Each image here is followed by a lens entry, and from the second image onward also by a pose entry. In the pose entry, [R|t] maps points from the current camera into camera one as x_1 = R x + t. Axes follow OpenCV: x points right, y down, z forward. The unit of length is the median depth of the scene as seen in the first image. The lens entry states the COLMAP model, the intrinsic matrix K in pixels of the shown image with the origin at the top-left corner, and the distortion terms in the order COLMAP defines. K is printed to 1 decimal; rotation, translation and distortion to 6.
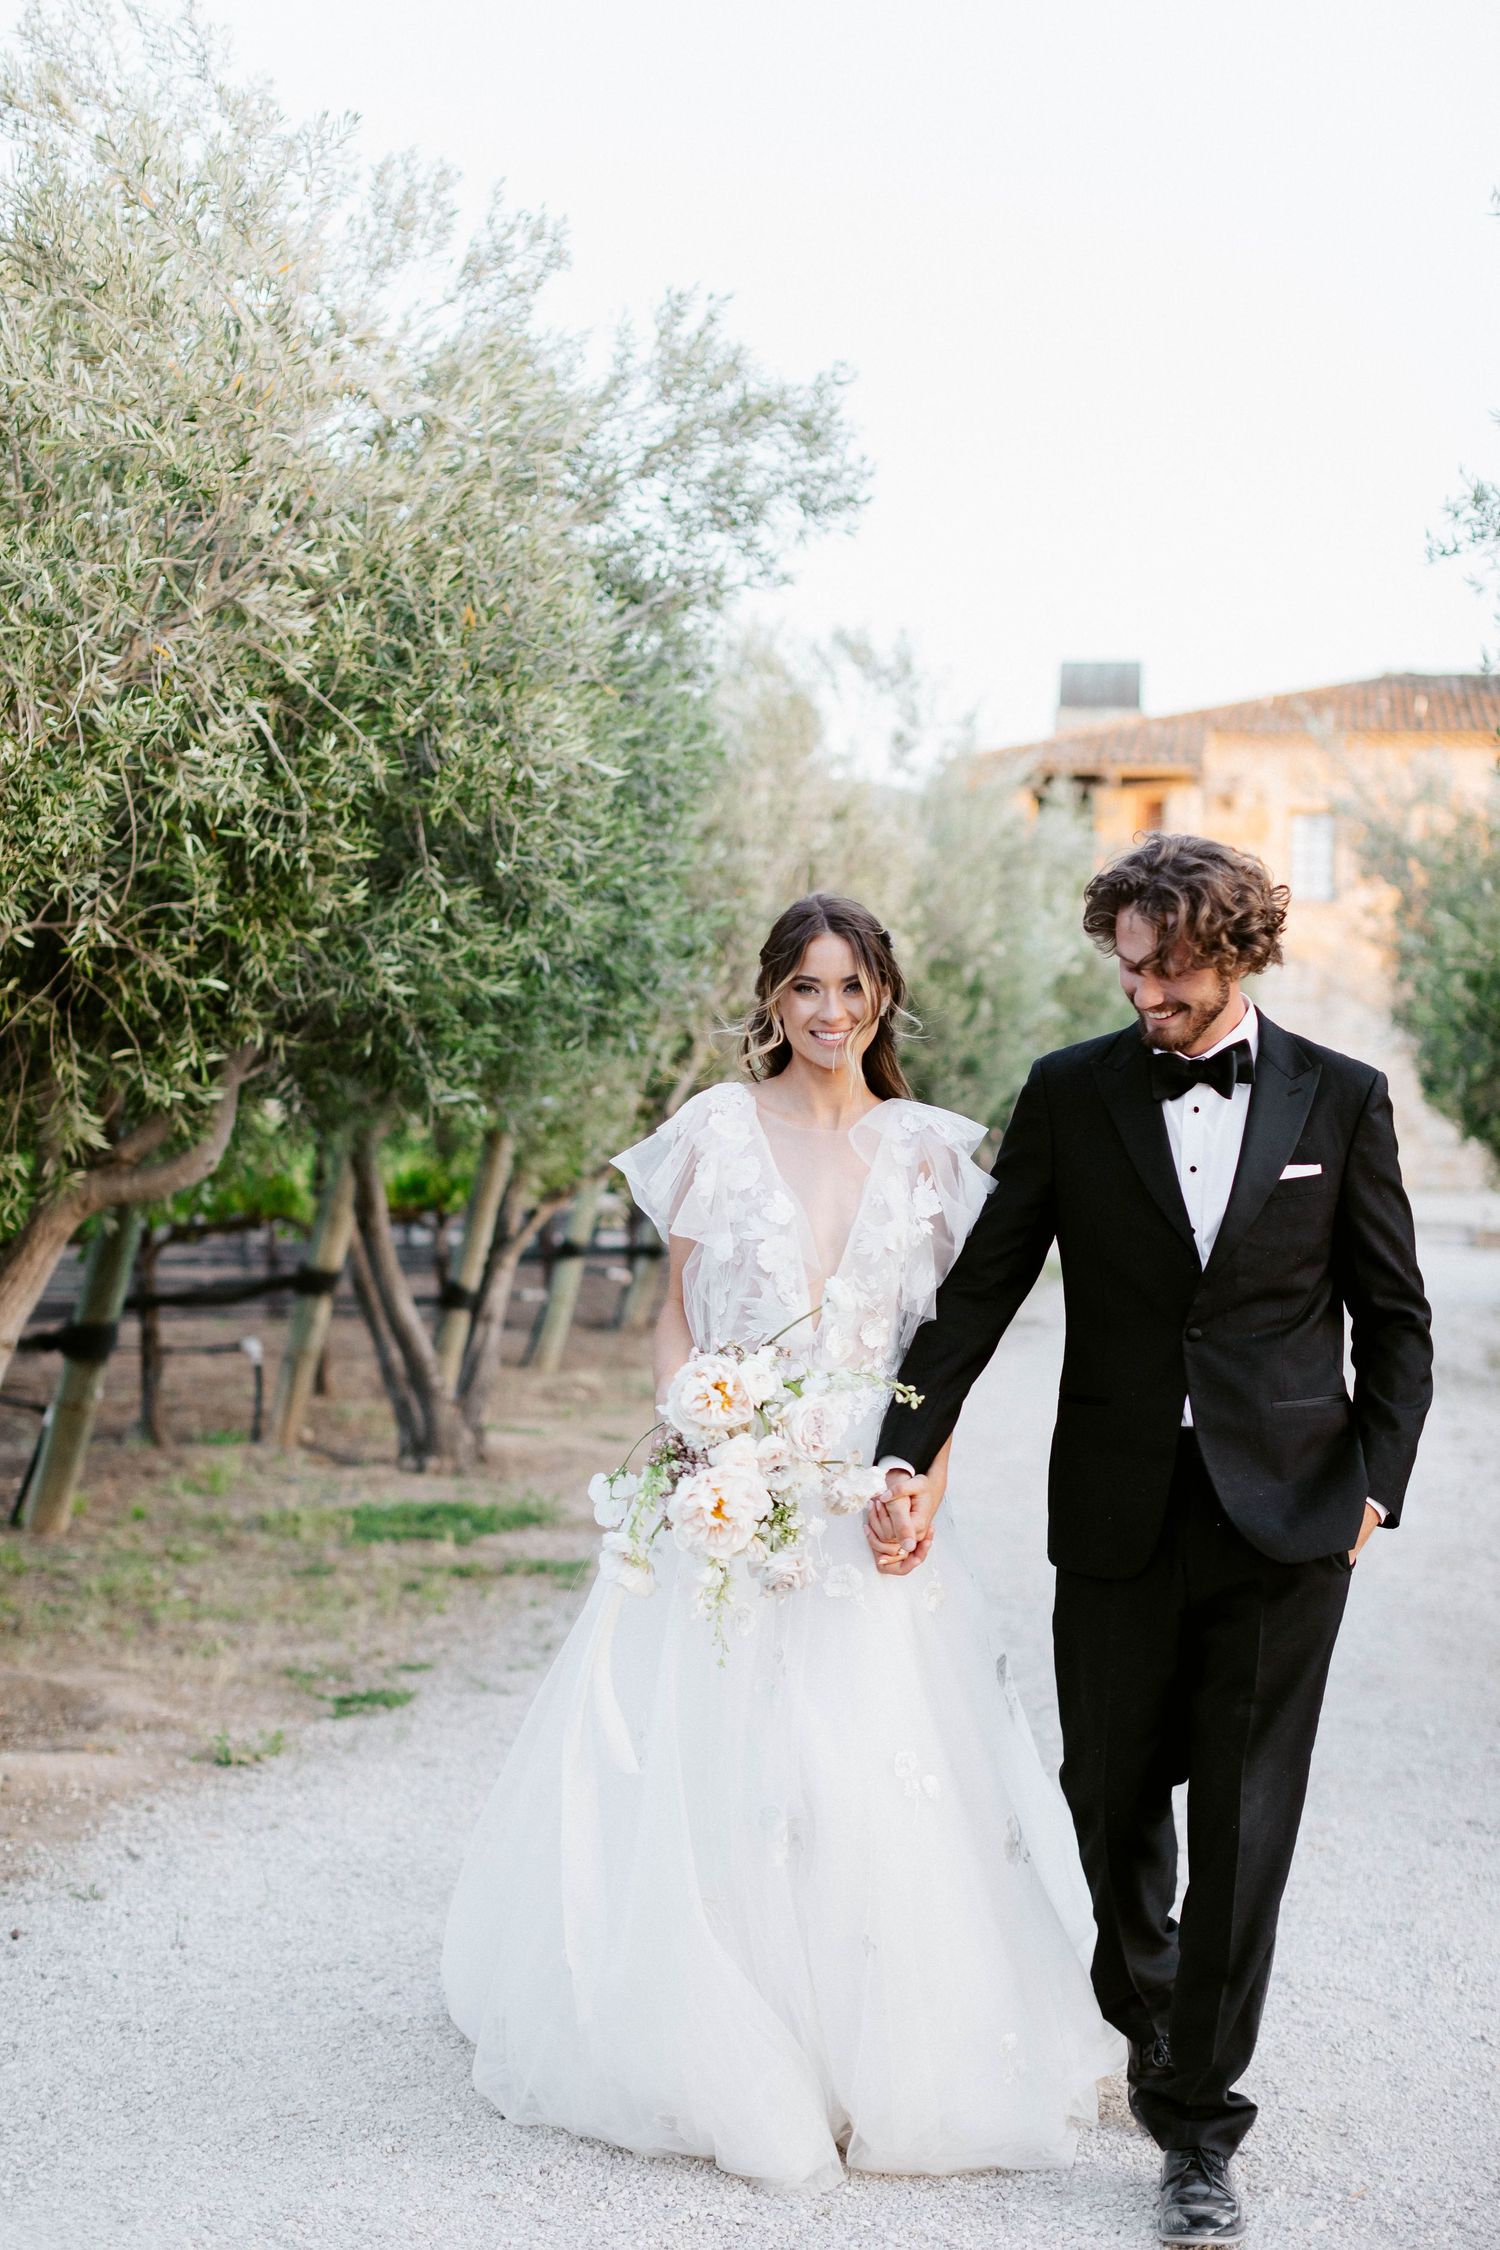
lens RADIAL K [[3214.3, 0, 753.8], [0, 3214.3, 1140.3], [0, 0, 1]] dist [0.048293, 0.000000]
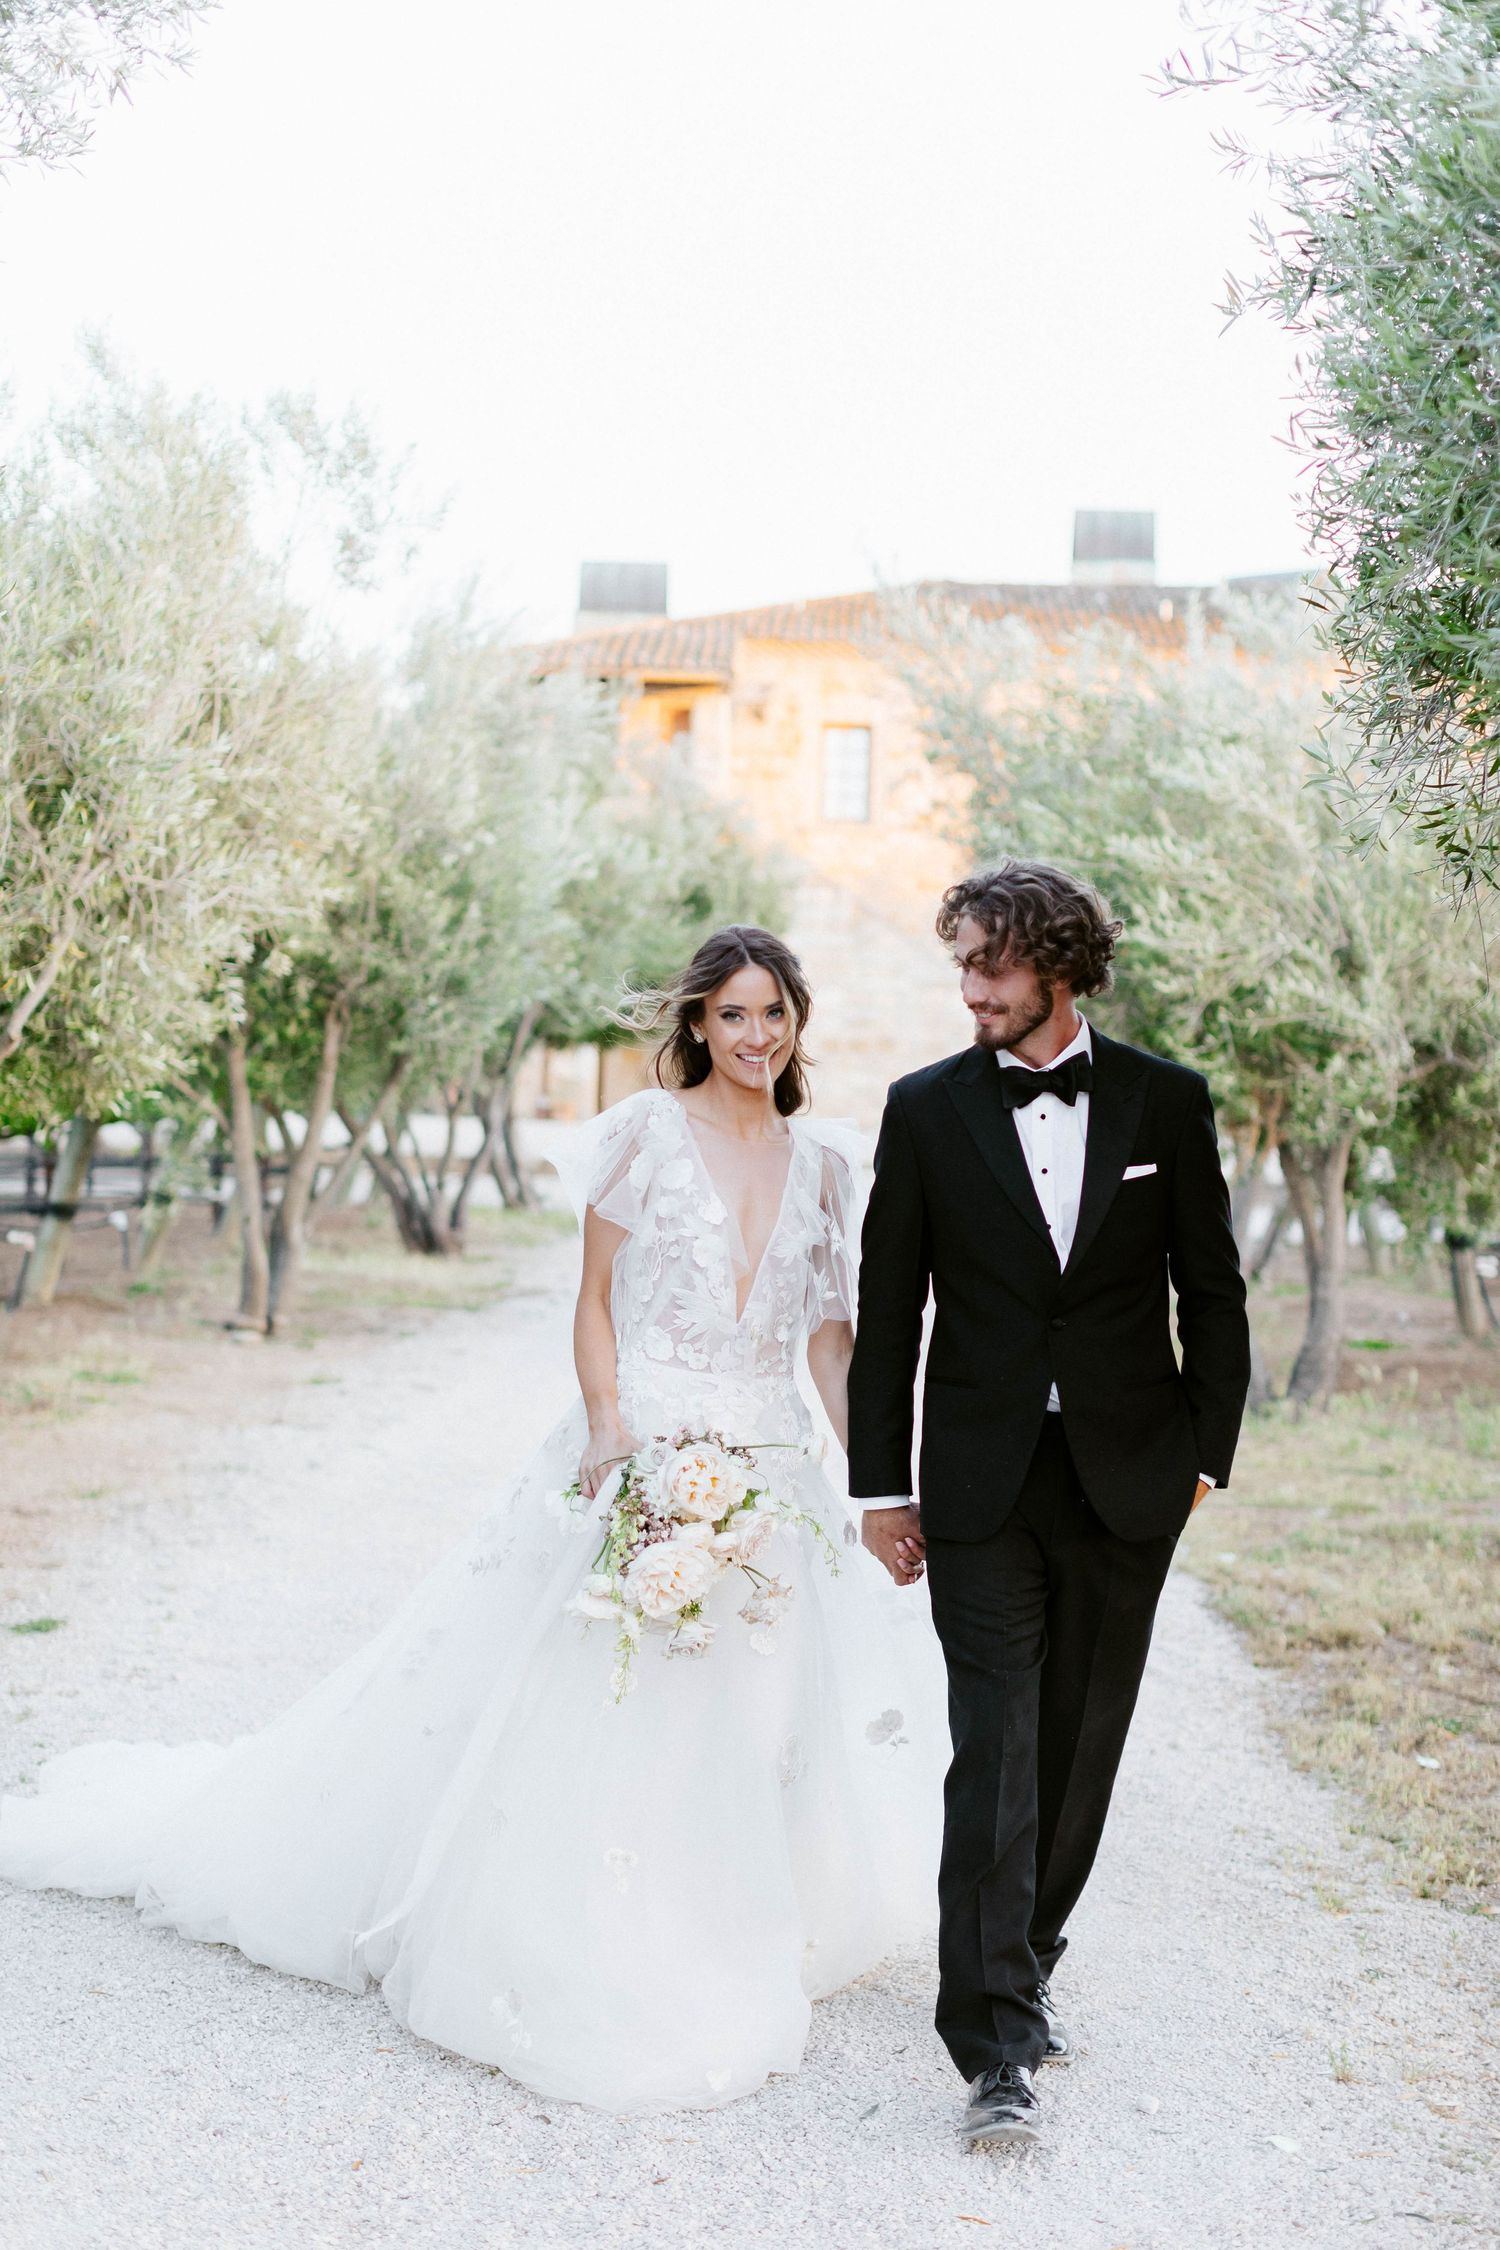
lens RADIAL K [[3214.3, 0, 764.3], [0, 3214.3, 1108.3], [0, 0, 1]] dist [0.048293, 0.000000]
pose [[0.988592, 0.004671, 0.150548, 0.031985], [-0.006378, 0.999921, 0.010854, -0.001386], [-0.150485, -0.011690, 0.988543, 0.267965]]
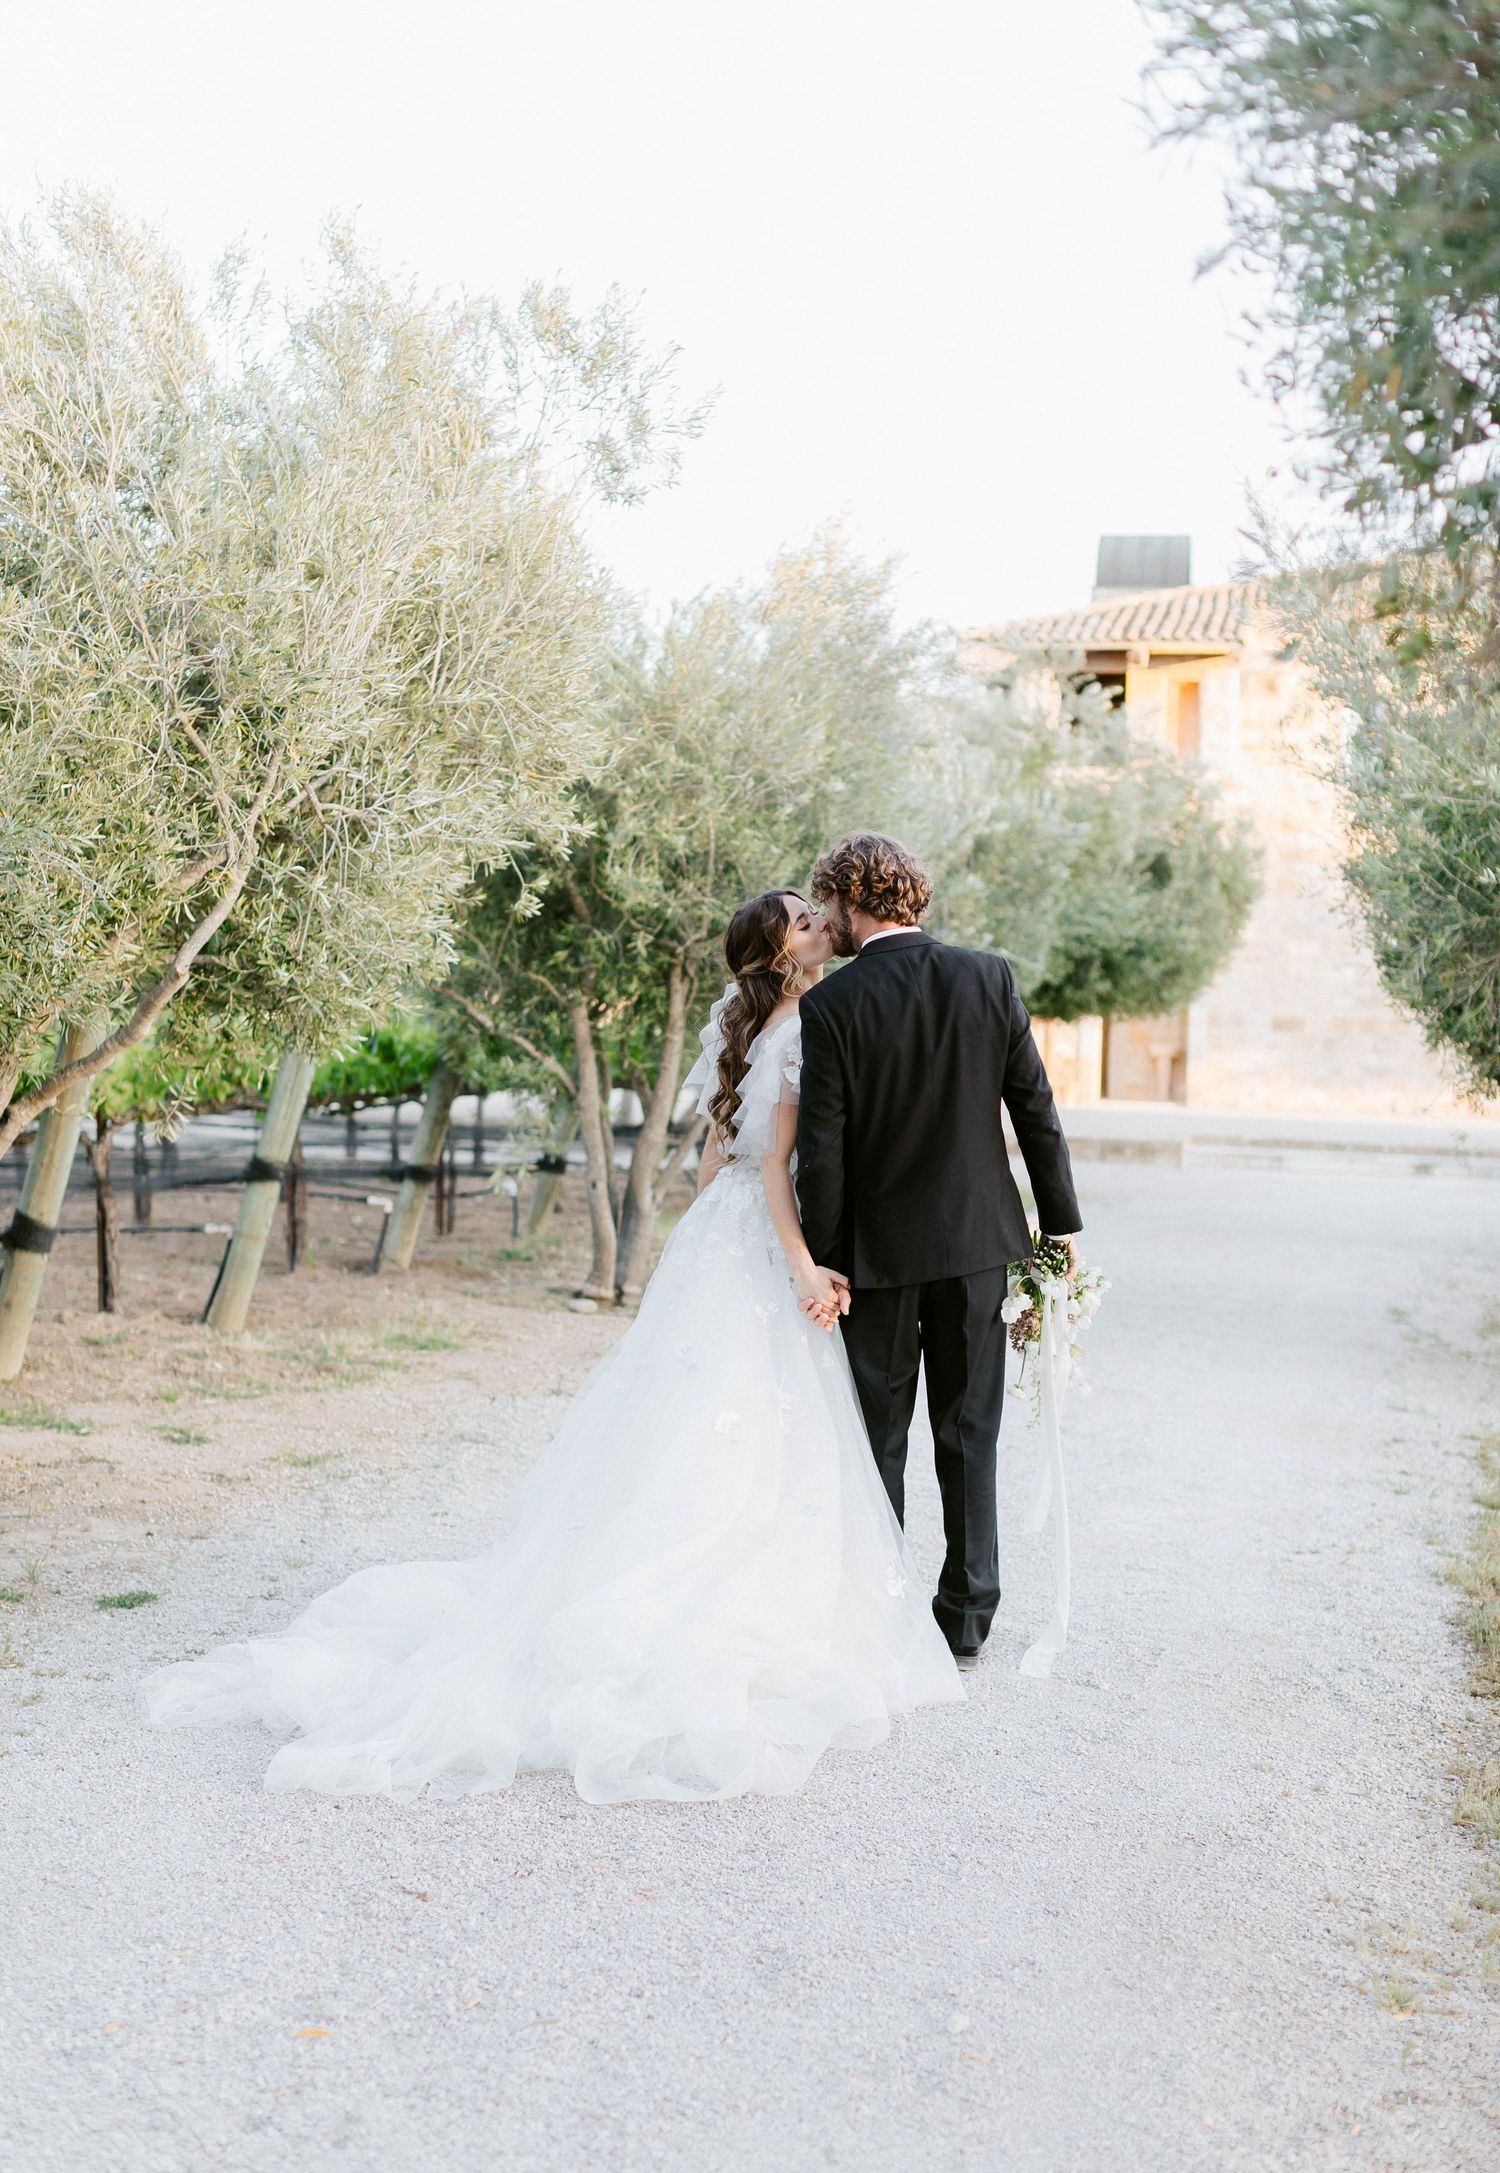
lens RADIAL K [[3174.1, 0, 795.8], [0, 3174.1, 1162.0], [0, 0, 1]] dist [0.082032, 0.000000]
pose [[0.999769, 0.011316, -0.018293, 0.115182], [-0.010721, 0.999421, 0.032280, 0.008436], [0.018648, -0.032076, 0.999311, 0.339755]]
